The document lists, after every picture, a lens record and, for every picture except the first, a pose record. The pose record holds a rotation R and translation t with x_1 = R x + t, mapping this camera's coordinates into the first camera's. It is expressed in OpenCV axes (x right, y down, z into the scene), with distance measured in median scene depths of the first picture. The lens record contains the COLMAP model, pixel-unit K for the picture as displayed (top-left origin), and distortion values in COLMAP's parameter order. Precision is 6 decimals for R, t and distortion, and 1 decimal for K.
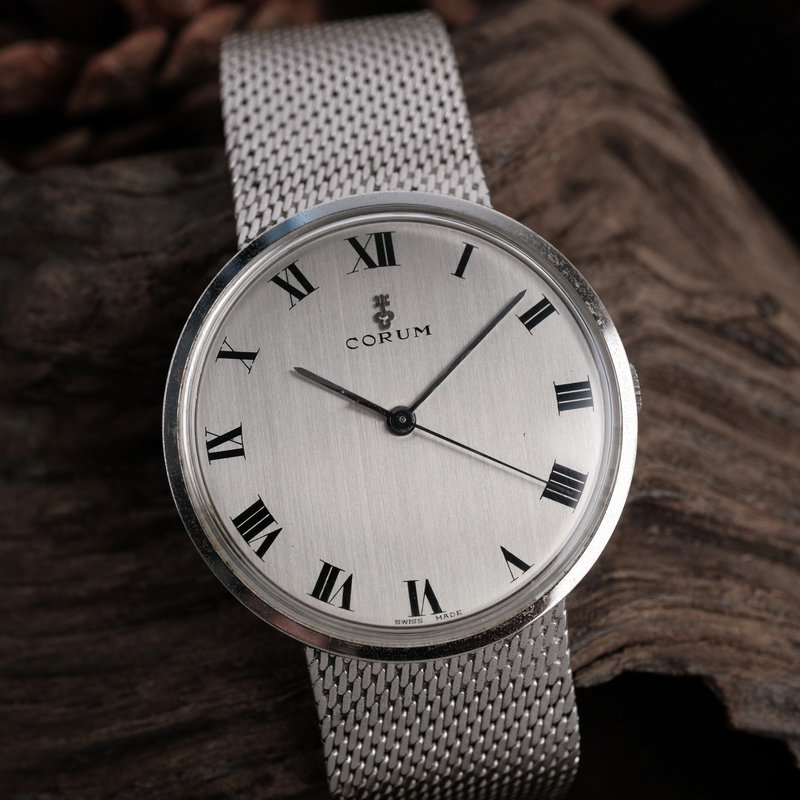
lens RADIAL K [[1755.1, 0, 402.4], [0, 1755.1, 398.0], [0, 0, 1]] dist [0.082517, 0.000000]
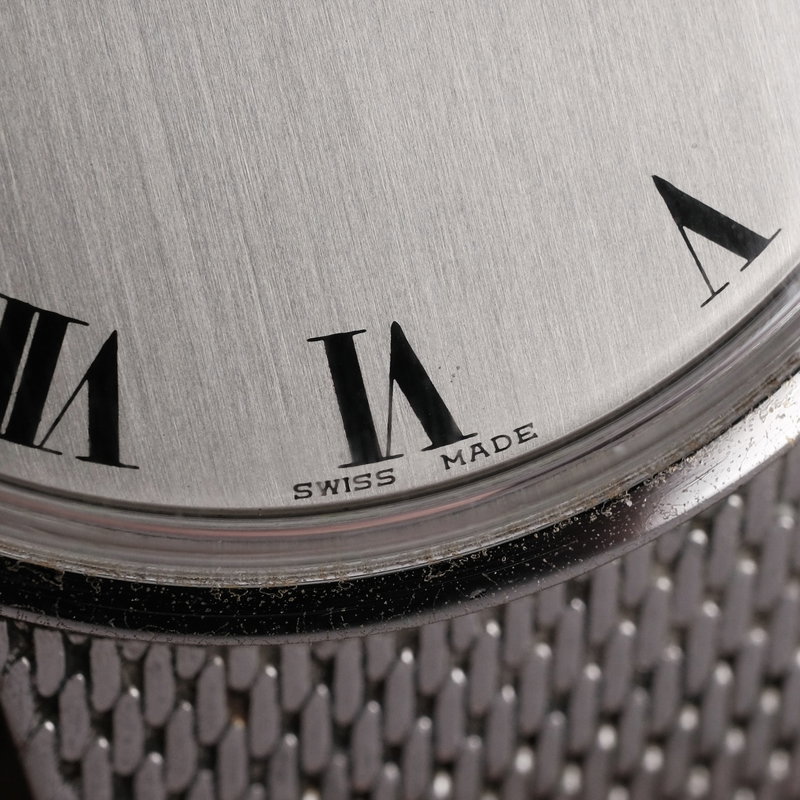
lens RADIAL K [[1755.1, 0, 399.9], [0, 1755.1, 402.2], [0, 0, 1]] dist [0.082517, 0.000000]
pose [[0.993624, -0.100087, 0.051894, -0.000505], [0.097687, 0.994111, 0.046907, 0.102808], [-0.056283, -0.041539, 0.997550, 0.731077]]
